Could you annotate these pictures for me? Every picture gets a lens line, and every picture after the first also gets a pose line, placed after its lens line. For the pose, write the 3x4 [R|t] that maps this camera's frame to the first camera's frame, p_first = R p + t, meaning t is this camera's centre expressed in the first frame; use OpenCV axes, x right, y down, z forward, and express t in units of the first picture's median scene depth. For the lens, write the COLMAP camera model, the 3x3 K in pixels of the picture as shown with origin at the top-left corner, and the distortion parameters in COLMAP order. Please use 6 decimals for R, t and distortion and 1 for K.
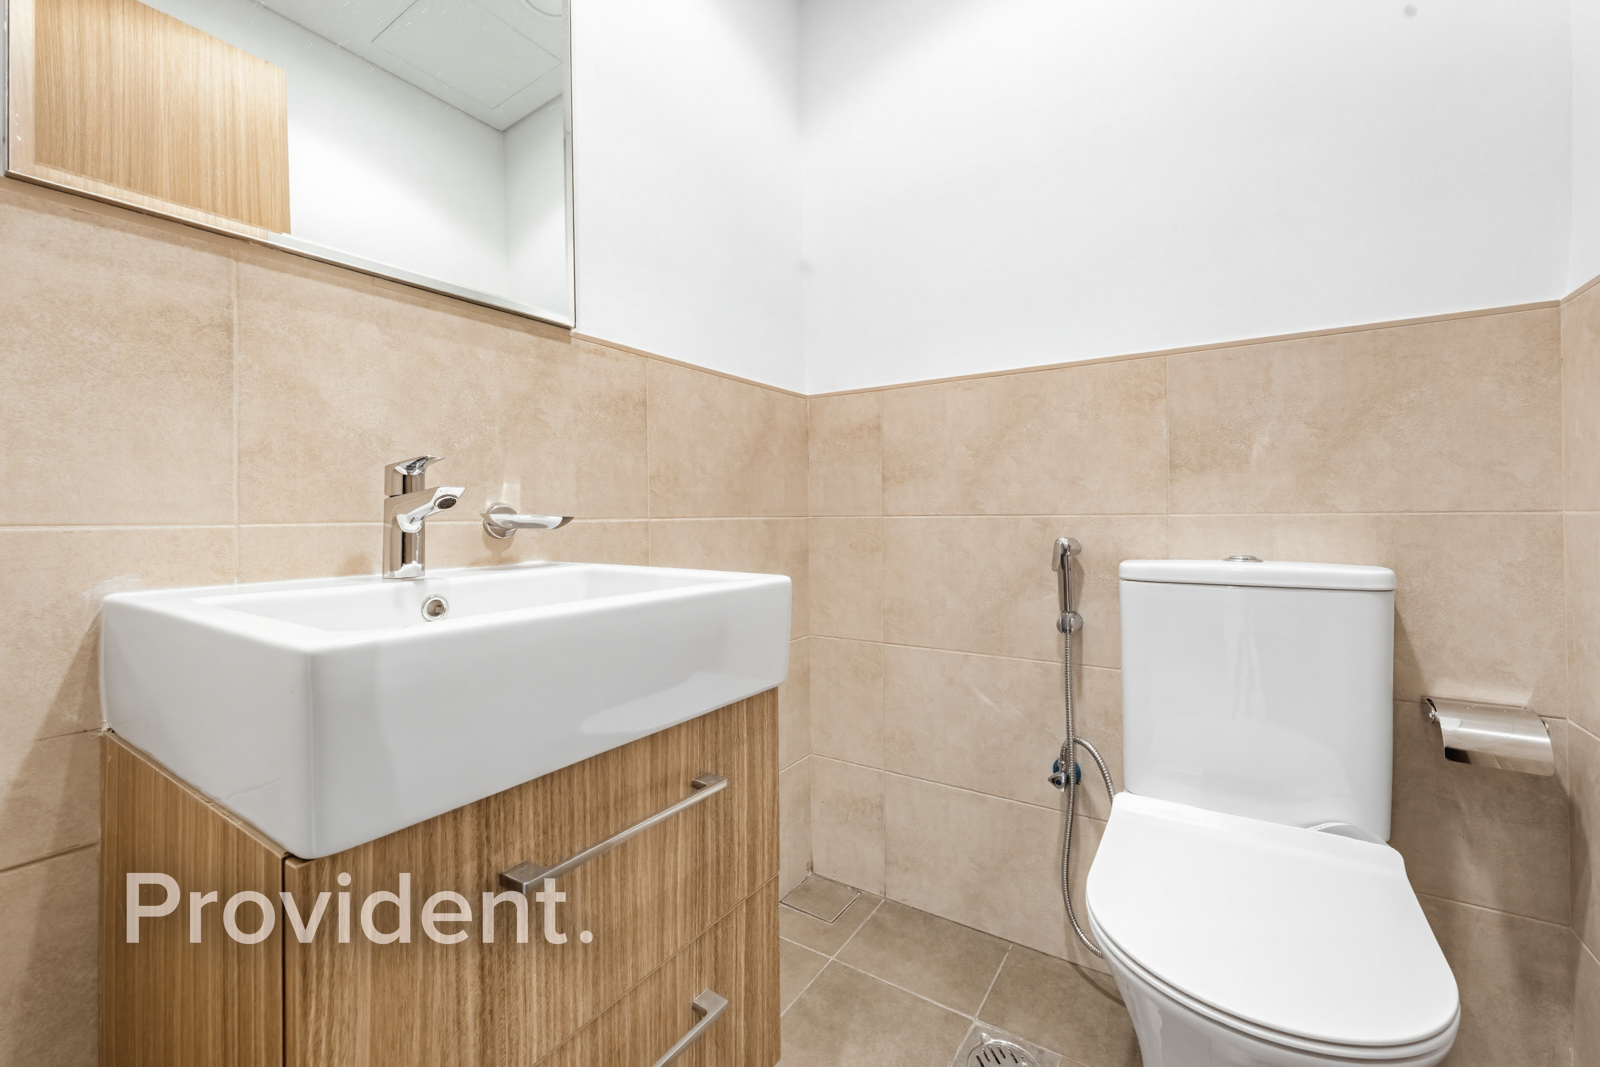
lens RADIAL K [[646.5, 0, 800.1], [0, 646.5, 533.1], [0, 0, 1]] dist [-0.000219, -0.000059]
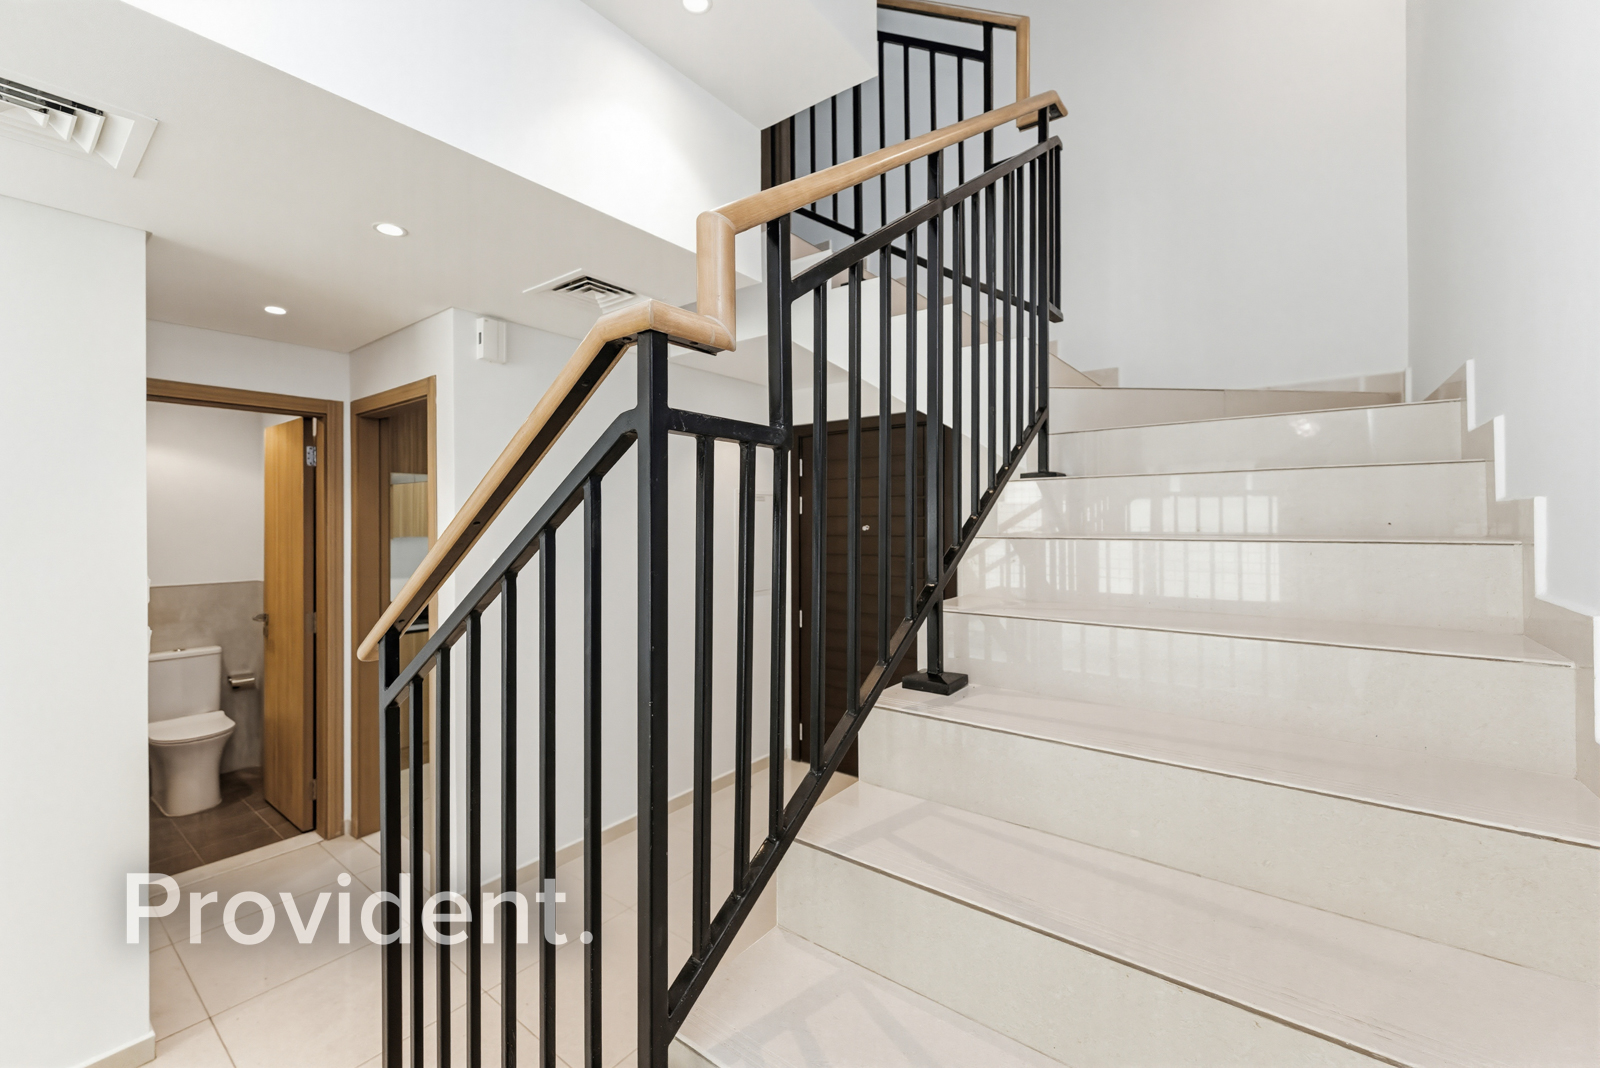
lens RADIAL K [[646.5, 0, 799.9], [0, 646.5, 525.4], [0, 0, 1]] dist [-0.000219, -0.000059]
pose [[0.073504, -0.003985, 0.997287, -2.853470], [0.002788, 0.999989, 0.003790, -0.708079], [-0.997291, 0.002502, 0.073514, -2.925143]]
